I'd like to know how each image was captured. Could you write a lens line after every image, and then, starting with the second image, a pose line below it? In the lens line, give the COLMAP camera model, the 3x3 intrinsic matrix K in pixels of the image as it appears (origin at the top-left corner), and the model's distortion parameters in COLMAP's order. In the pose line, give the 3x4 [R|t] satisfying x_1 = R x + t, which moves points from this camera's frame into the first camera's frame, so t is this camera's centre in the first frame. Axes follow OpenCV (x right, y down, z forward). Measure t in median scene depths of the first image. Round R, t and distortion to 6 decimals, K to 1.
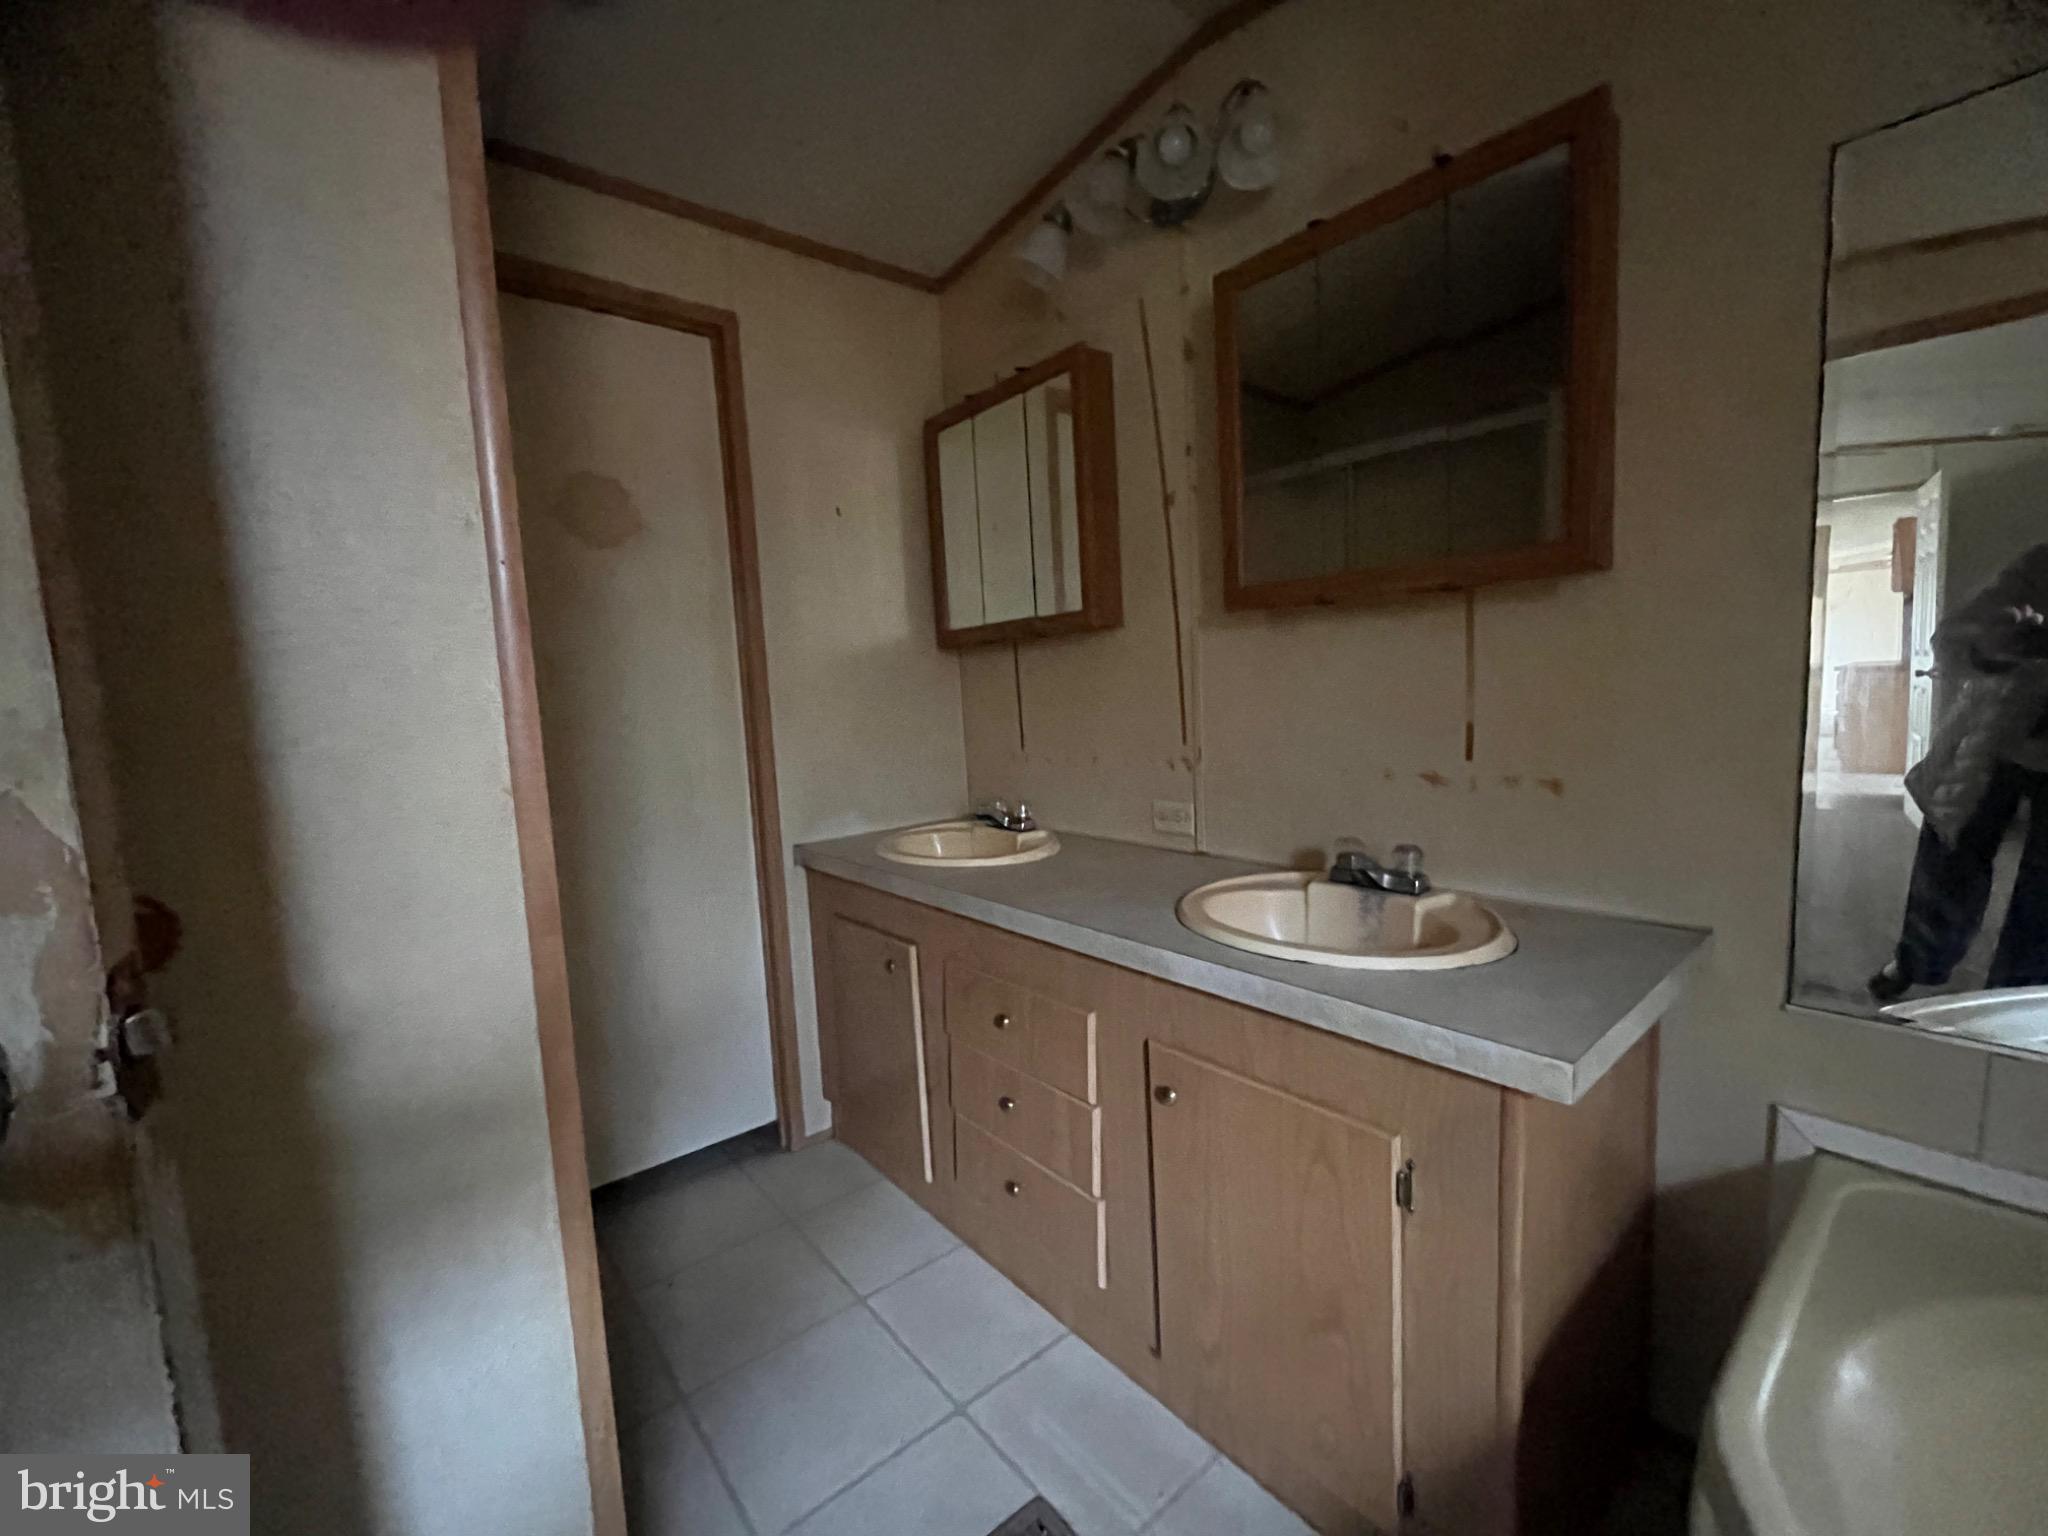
lens RADIAL K [[839.6, 0, 1019.0], [0, 839.6, 766.5], [0, 0, 1]] dist [0.000807, -0.000506]
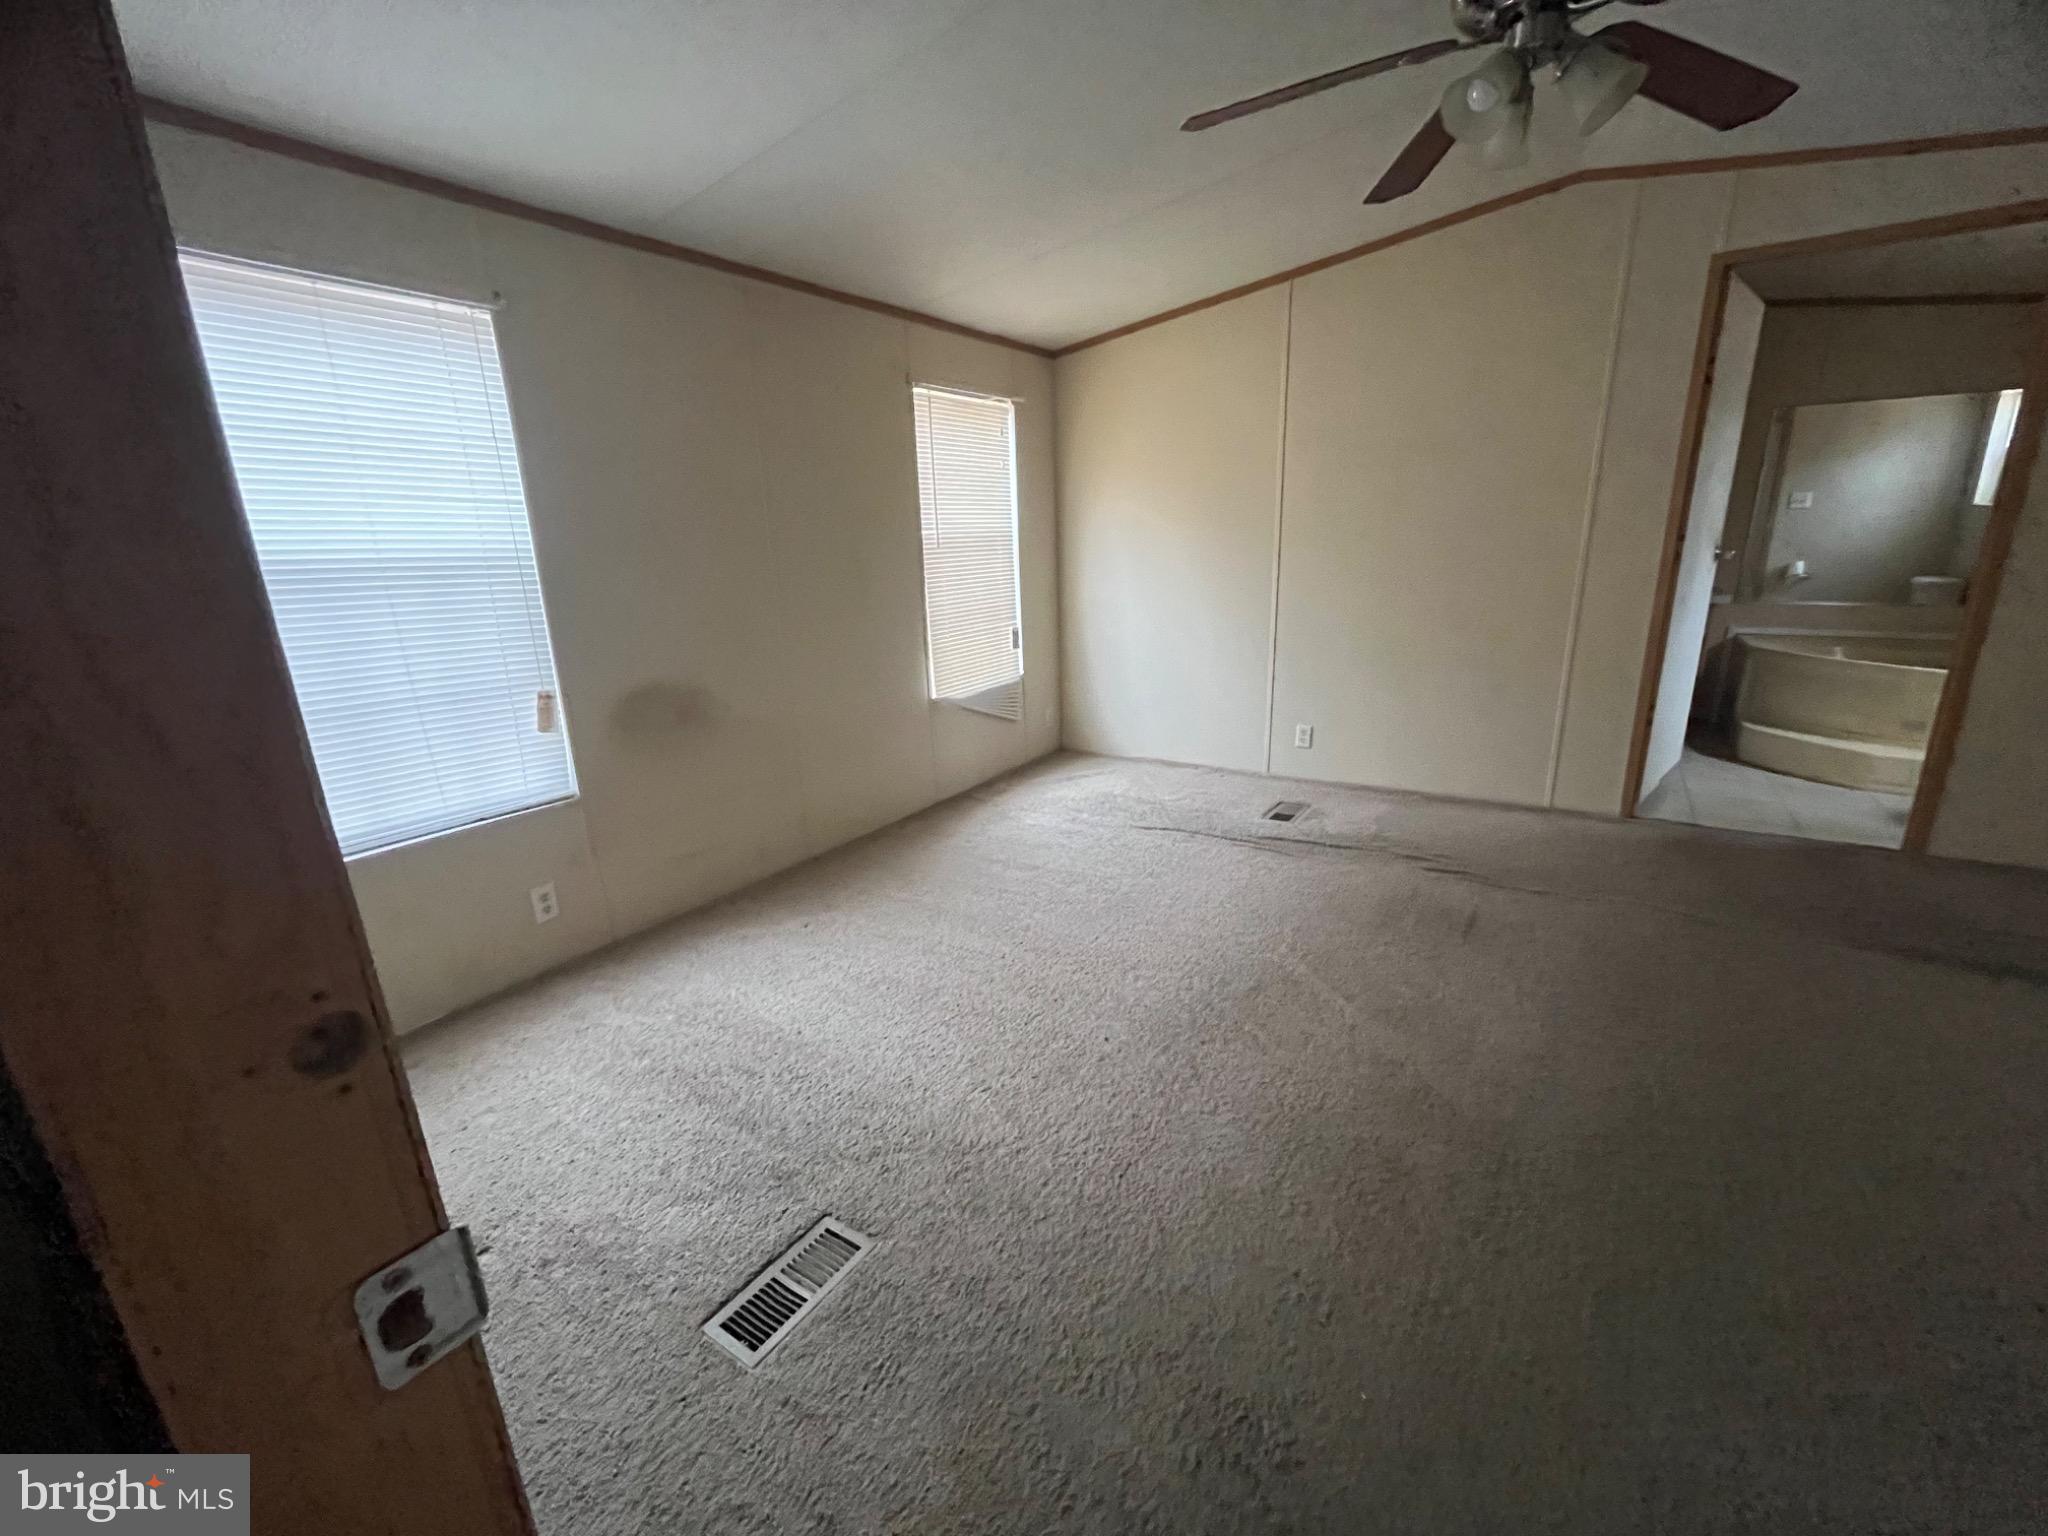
lens RADIAL K [[839.6, 0, 1019.0], [0, 839.6, 766.5], [0, 0, 1]] dist [0.000807, -0.000506]
pose [[0.960306, -0.061634, 0.272053, -2.597844], [0.016926, 0.986362, 0.163715, 0.227336], [-0.278433, -0.152612, 0.948253, -1.497776]]
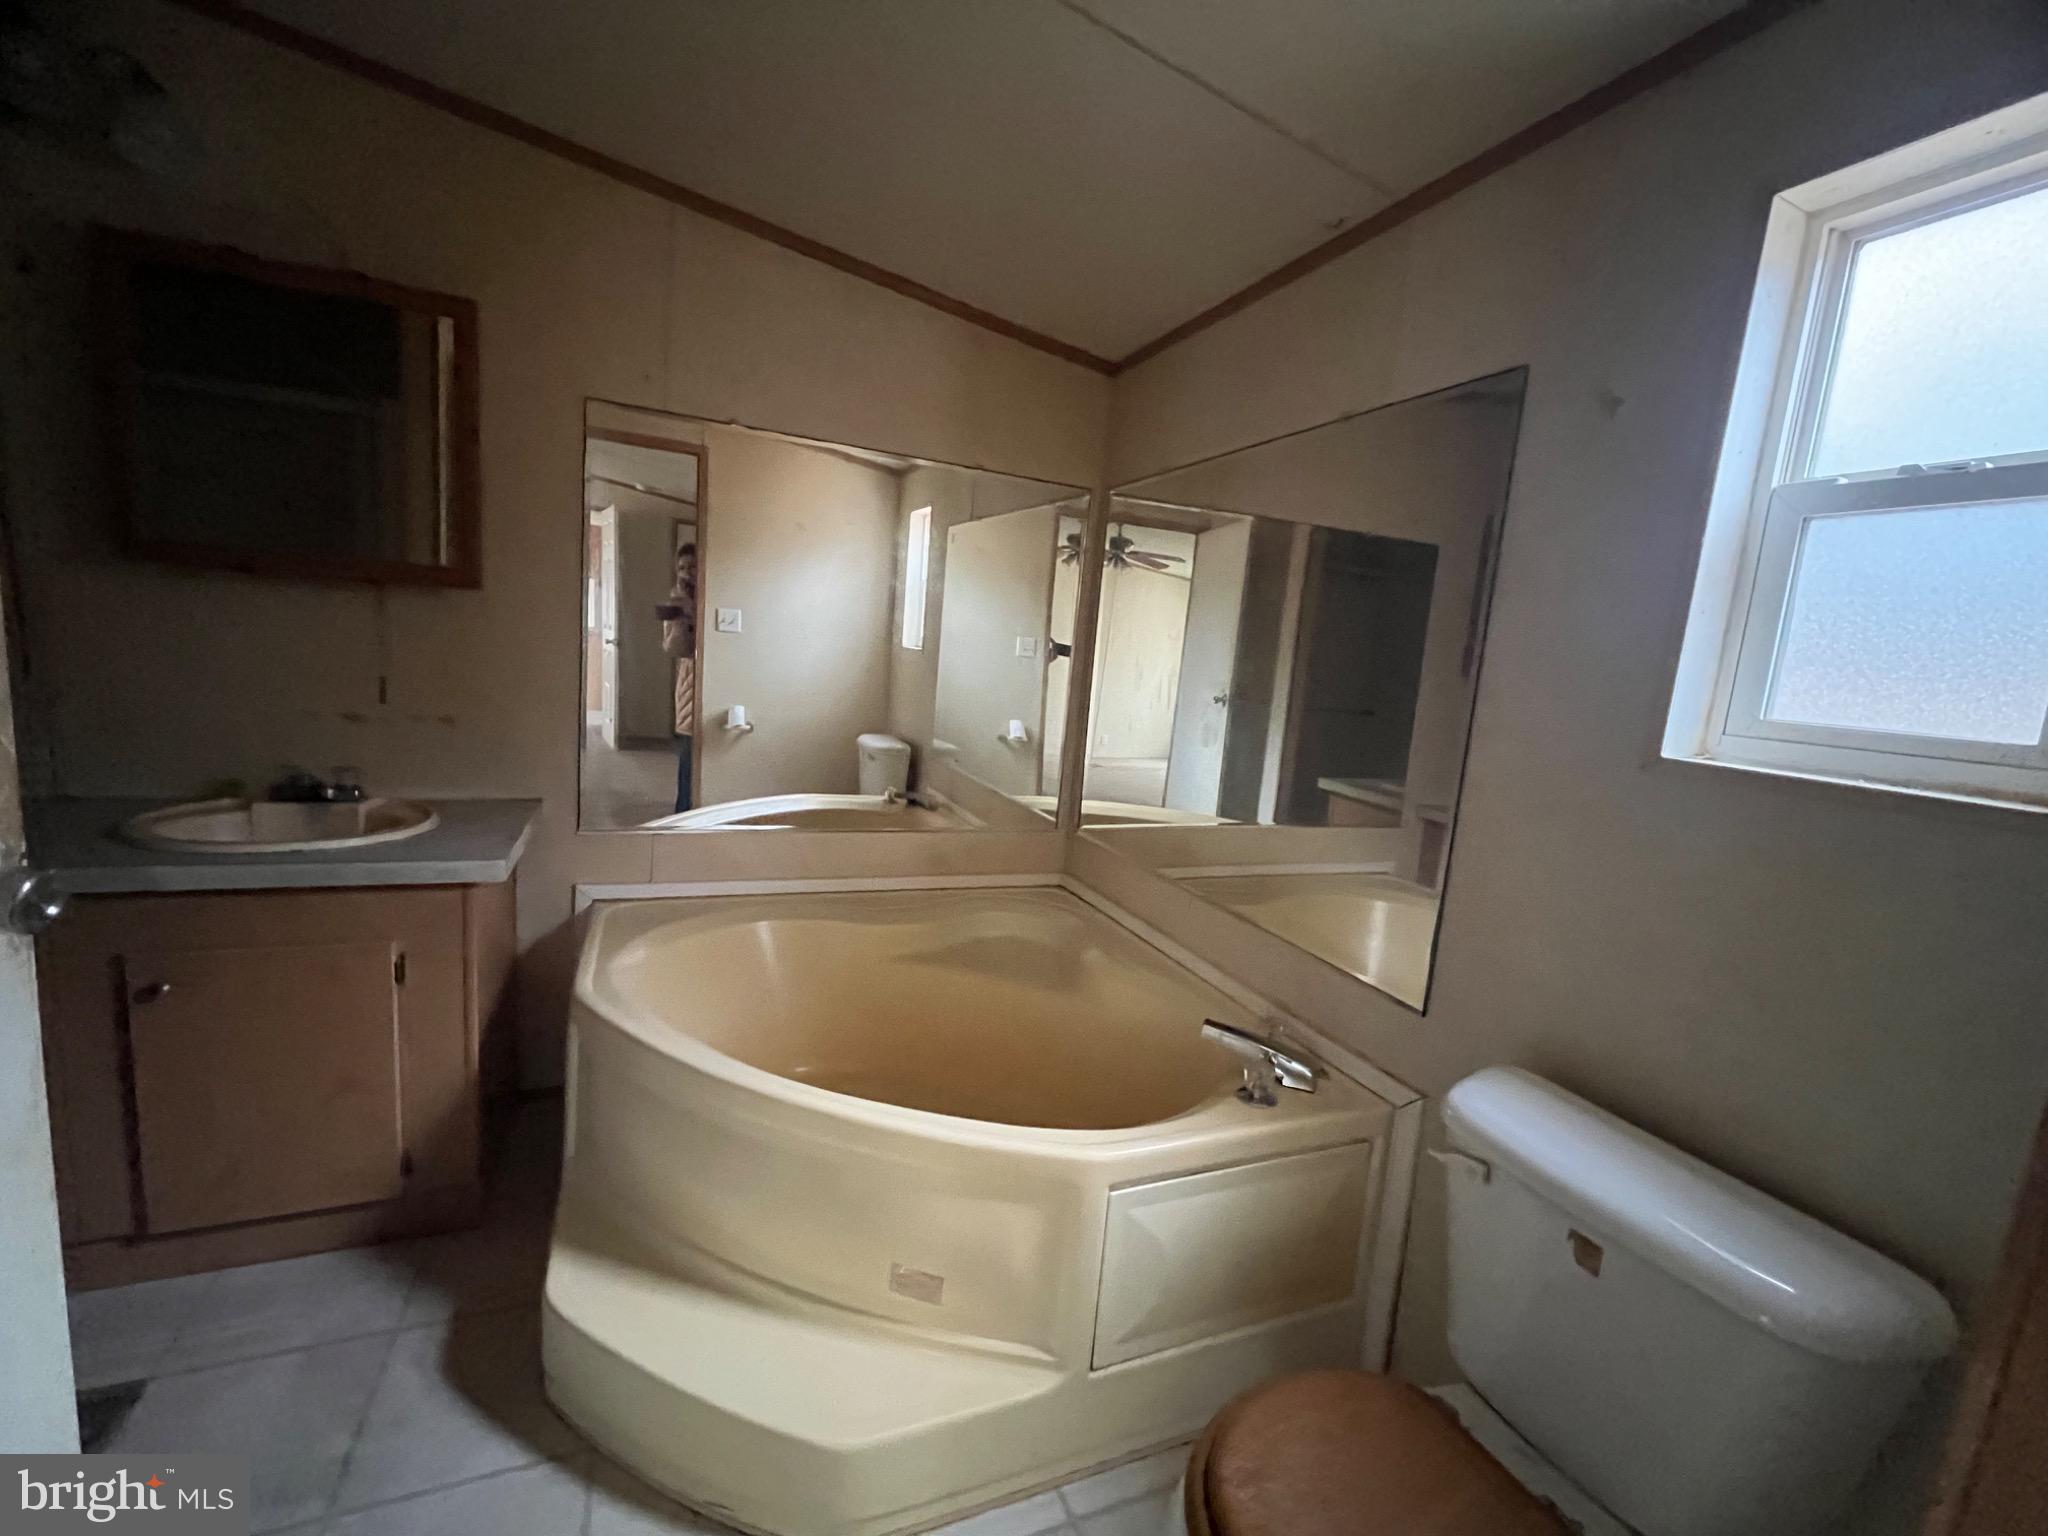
lens RADIAL K [[839.6, 0, 1019.0], [0, 839.6, 766.5], [0, 0, 1]] dist [0.000807, -0.000506]
pose [[0.287210, -0.067523, 0.955485, -0.413555], [-0.004767, 0.997399, 0.071918, -0.006521], [-0.957856, -0.025210, 0.286141, -0.342280]]
